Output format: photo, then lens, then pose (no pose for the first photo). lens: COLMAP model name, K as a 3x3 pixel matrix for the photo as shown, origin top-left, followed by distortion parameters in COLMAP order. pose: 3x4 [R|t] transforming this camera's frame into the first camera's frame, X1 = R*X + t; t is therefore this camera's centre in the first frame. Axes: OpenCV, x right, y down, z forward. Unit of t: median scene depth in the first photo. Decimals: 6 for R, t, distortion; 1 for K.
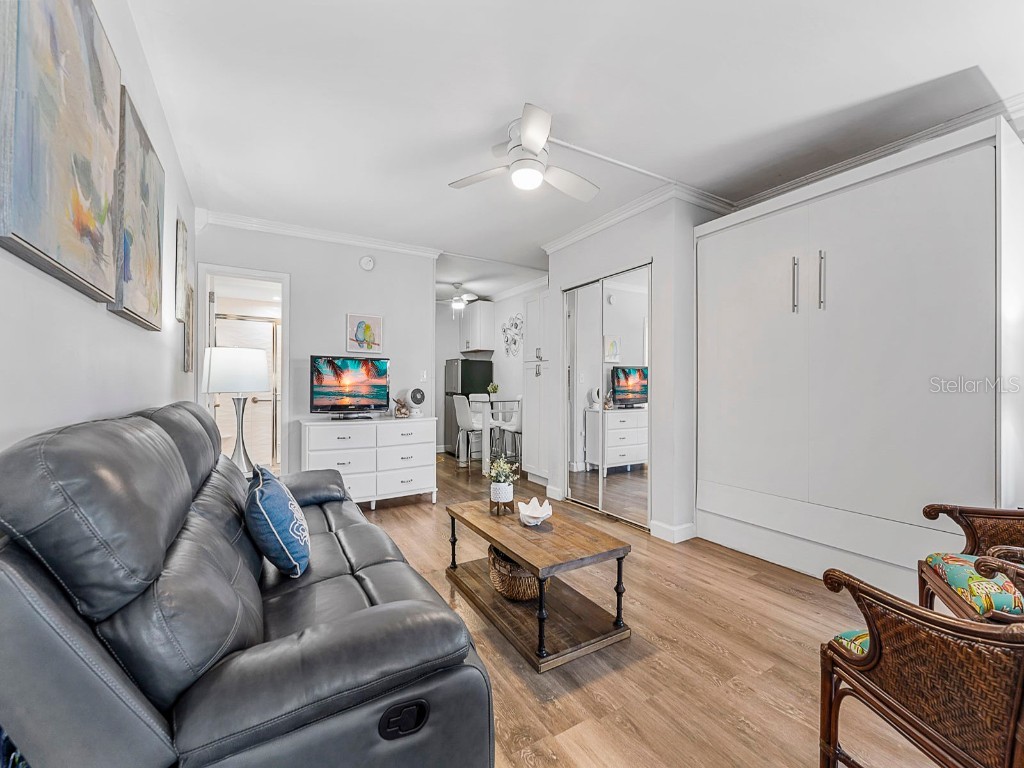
lens RADIAL K [[416.9, 0, 512.0], [0, 416.9, 384.0], [0, 0, 1]] dist [-0.000042, -0.000083]
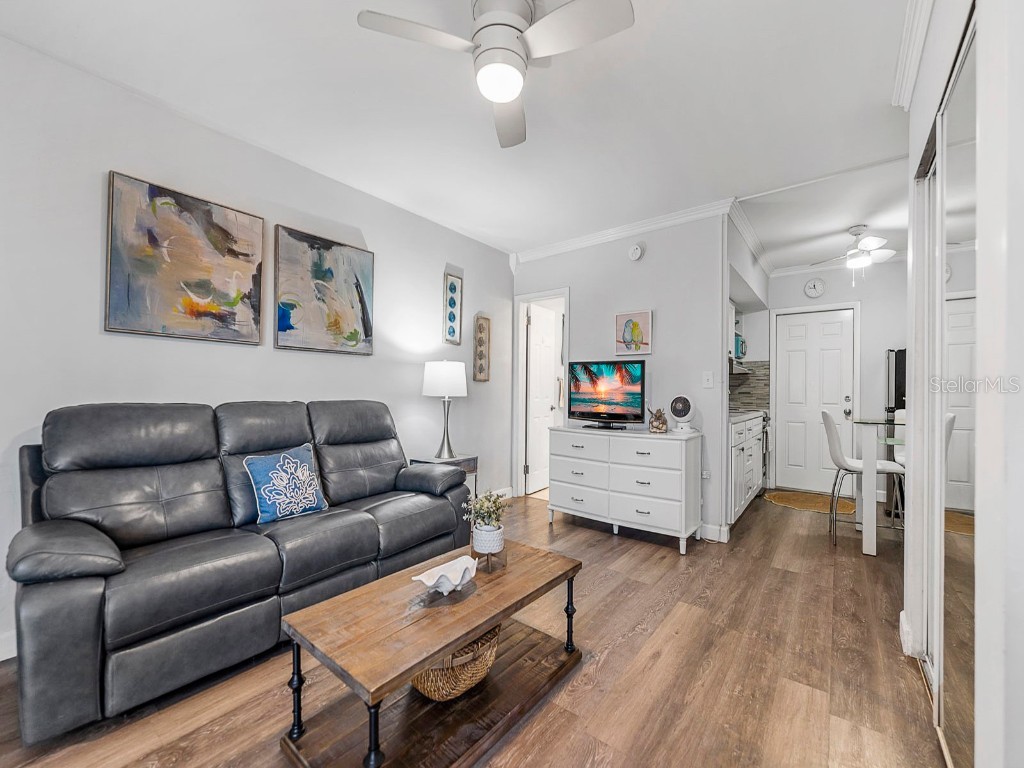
lens RADIAL K [[418.3, 0, 509.1], [0, 418.3, 389.3], [0, 0, 1]] dist [0.000960, 0.000084]
pose [[0.347091, -0.006286, -0.937810, 0.347586], [-0.004160, 0.999957, -0.008242, 0.004695], [0.937822, 0.006762, 0.347050, 0.407496]]
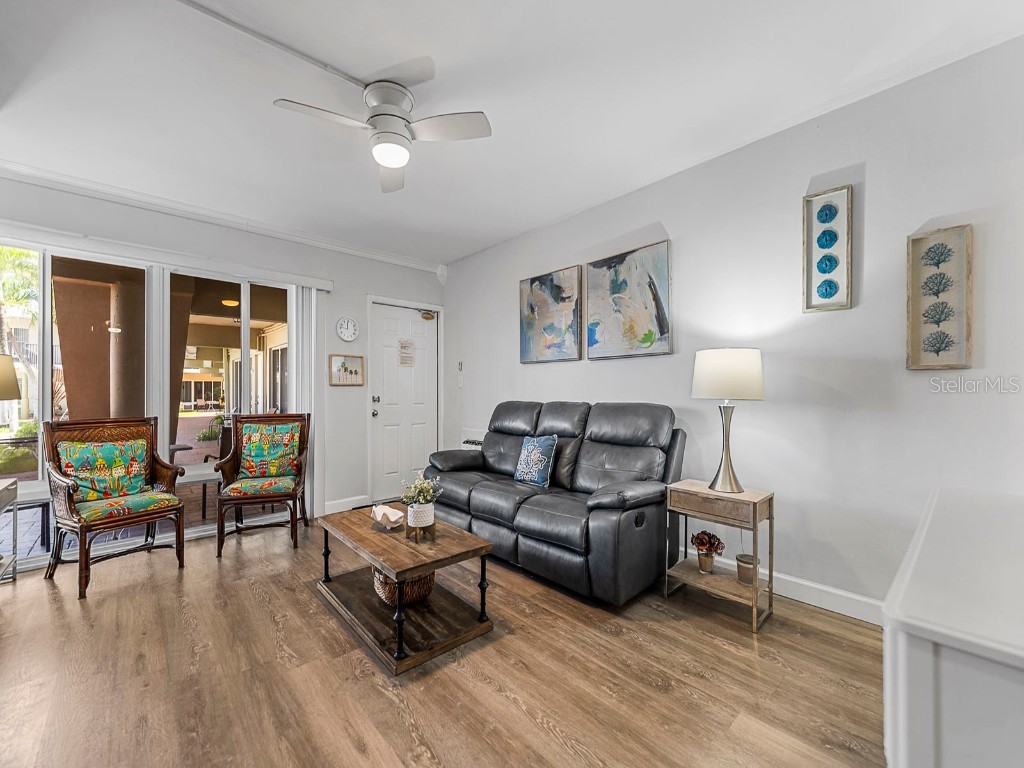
lens RADIAL K [[418.3, 0, 509.1], [0, 418.3, 389.3], [0, 0, 1]] dist [0.000960, 0.000084]
pose [[-0.982230, -0.005256, -0.187607, -0.017997], [-0.002514, 0.999887, -0.014851, 0.006408], [0.187664, -0.014116, -0.982132, 0.981205]]
